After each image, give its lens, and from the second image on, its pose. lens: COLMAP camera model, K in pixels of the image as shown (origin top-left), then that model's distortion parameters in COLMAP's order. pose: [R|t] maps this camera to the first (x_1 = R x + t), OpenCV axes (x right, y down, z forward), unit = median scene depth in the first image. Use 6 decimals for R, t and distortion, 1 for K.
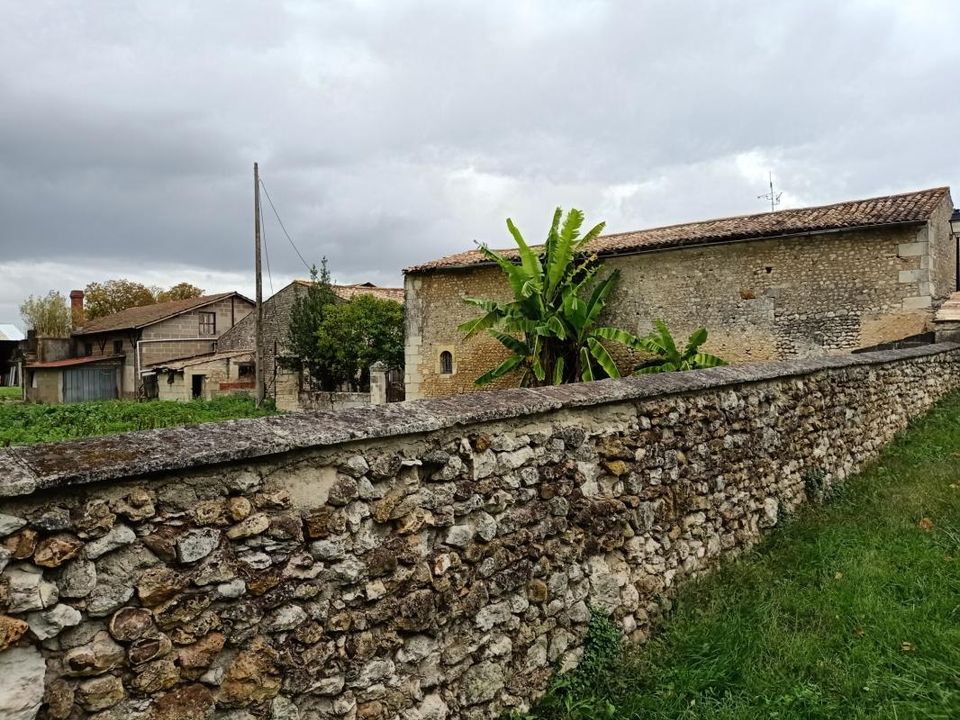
lens RADIAL K [[689.1, 0, 480.0], [0, 689.1, 360.0], [0, 0, 1]] dist [0.072424, -0.159457]
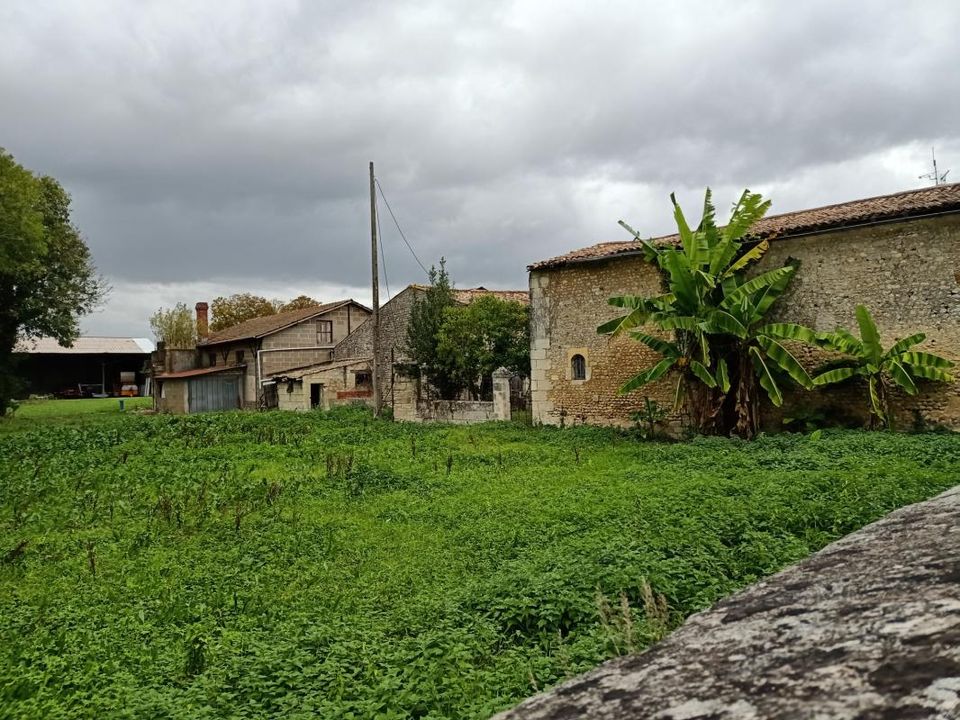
lens RADIAL K [[634.6, 0, 476.9], [0, 634.6, 362.9], [0, 0, 1]] dist [0.003754, -0.001544]
pose [[0.990444, -0.013981, -0.137206, -0.060636], [0.012813, 0.999874, -0.009386, 0.003709], [0.137320, 0.007538, 0.990498, 0.149709]]
